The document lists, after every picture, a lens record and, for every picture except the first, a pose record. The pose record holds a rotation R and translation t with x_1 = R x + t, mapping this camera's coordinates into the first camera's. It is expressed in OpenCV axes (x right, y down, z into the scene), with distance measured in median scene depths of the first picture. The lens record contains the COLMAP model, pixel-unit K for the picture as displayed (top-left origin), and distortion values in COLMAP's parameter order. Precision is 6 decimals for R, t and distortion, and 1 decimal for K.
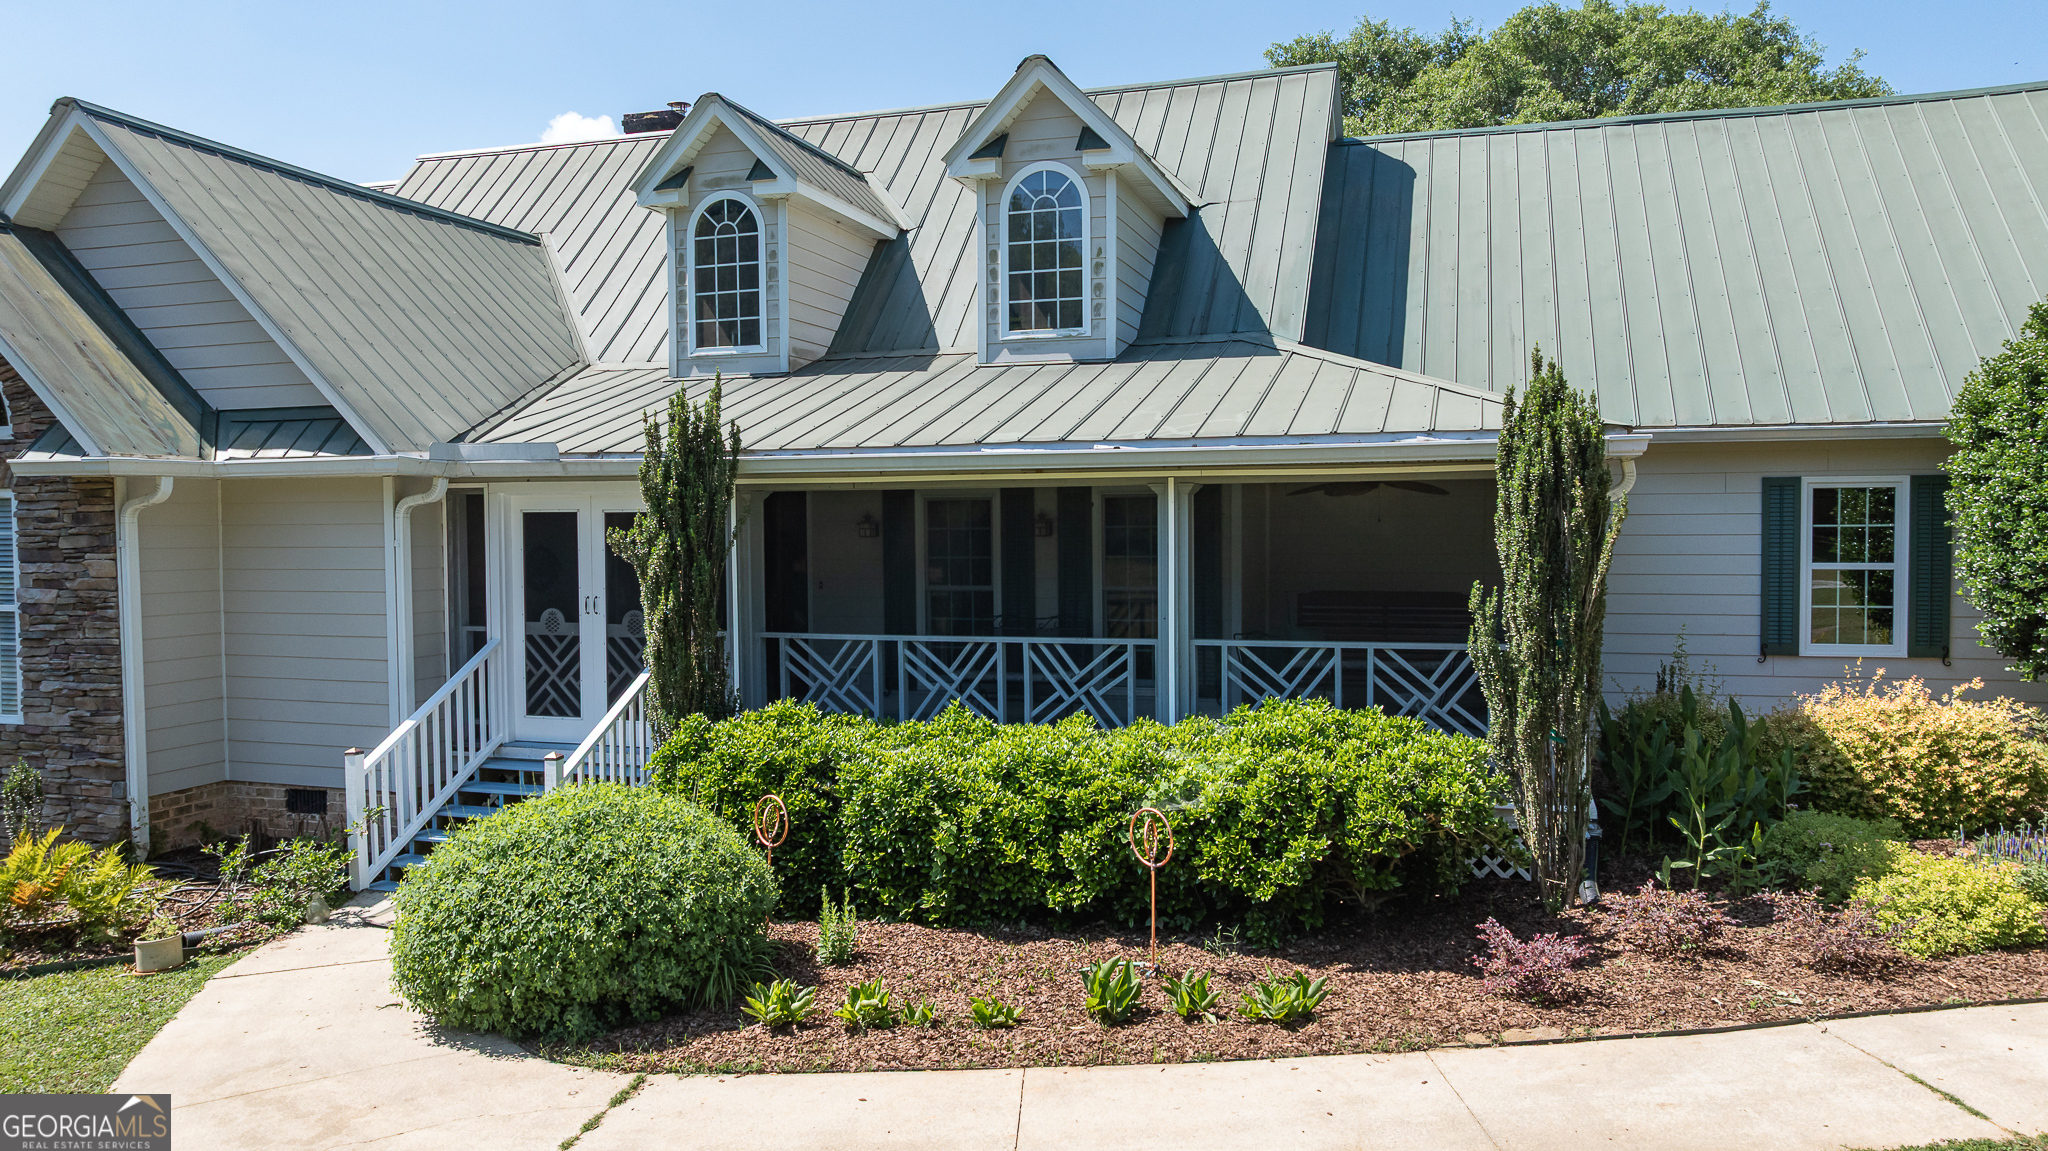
lens RADIAL K [[1441.0, 0, 1026.1], [0, 1441.0, 585.7], [0, 0, 1]] dist [-0.034197, 0.032262]
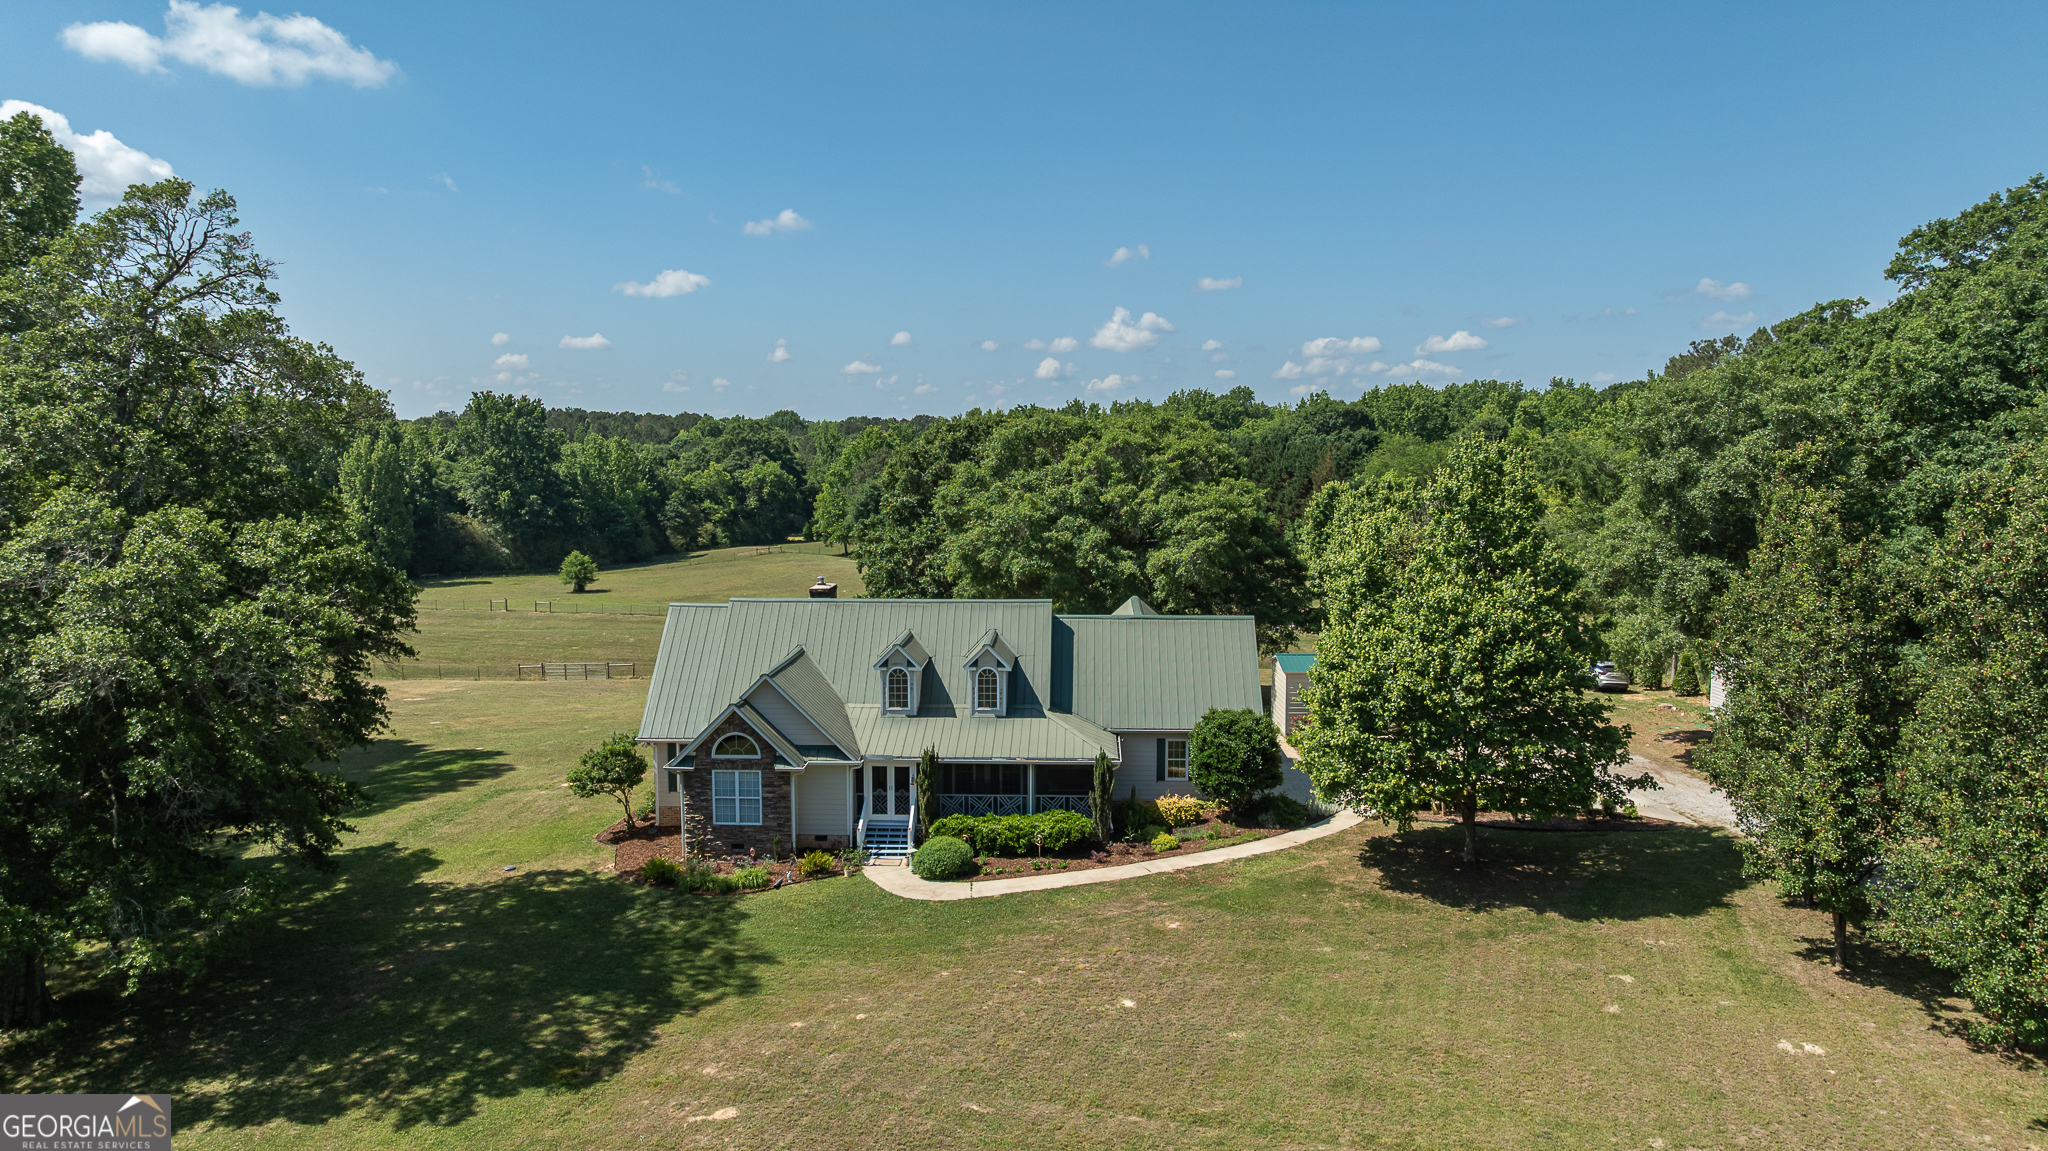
lens RADIAL K [[1441.0, 0, 1029.3], [0, 1441.0, 561.2], [0, 0, 1]] dist [-0.034197, 0.032262]
pose [[0.966717, -0.014096, 0.255460, -1.085806], [0.004636, 0.999282, 0.037596, -0.897977], [-0.255807, -0.035160, 0.966088, -3.510838]]
